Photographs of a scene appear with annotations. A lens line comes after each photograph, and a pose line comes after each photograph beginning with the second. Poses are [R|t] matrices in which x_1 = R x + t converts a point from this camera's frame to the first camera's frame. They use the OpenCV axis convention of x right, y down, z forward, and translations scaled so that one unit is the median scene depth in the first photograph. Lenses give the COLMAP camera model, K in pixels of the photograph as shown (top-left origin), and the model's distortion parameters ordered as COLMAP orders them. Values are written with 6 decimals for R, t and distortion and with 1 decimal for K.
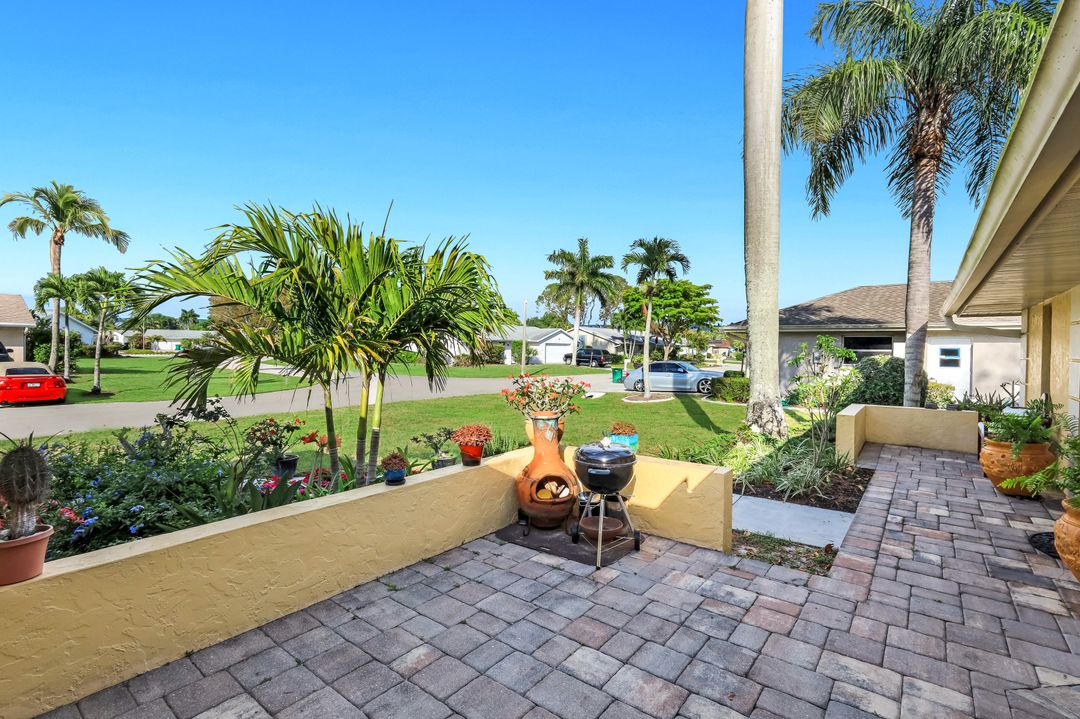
lens RADIAL K [[498.3, 0, 540.0], [0, 498.3, 354.8], [0, 0, 1]] dist [-0.000019, 0.000288]
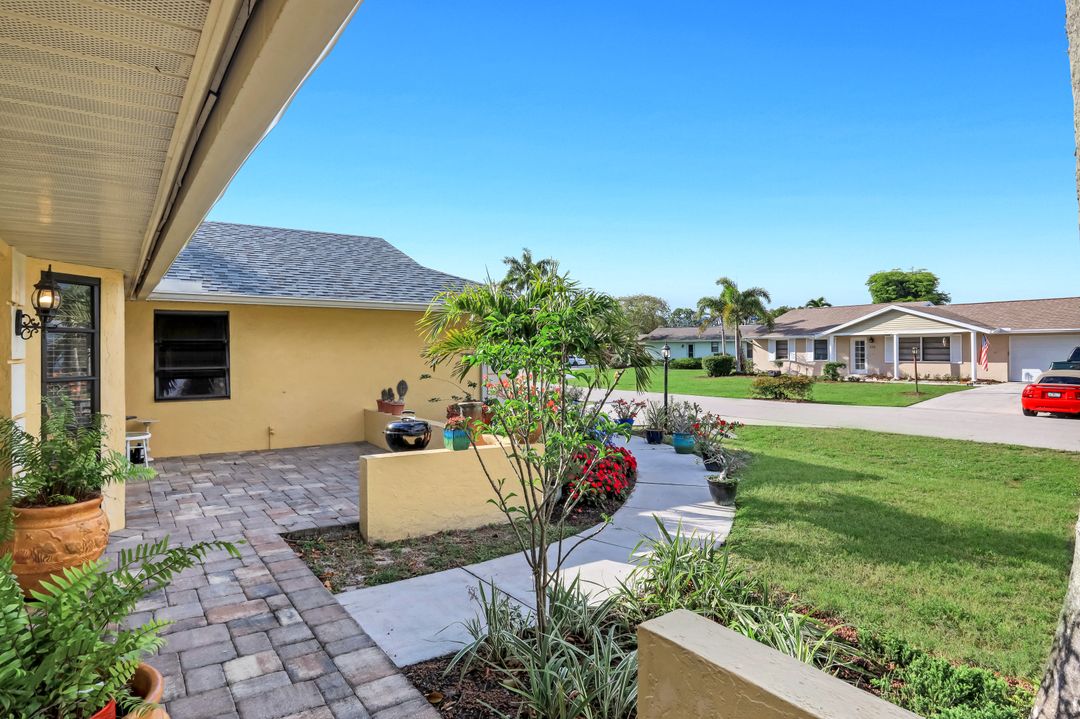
lens RADIAL K [[630.8, 0, 539.6], [0, 630.8, 359.1], [0, 0, 1]] dist [-0.001798, -0.000641]
pose [[-0.312928, 0.000521, -0.949777, 1.625344], [-0.010411, 0.999938, 0.003979, -0.001764], [0.949720, 0.011134, -0.312903, 1.836688]]
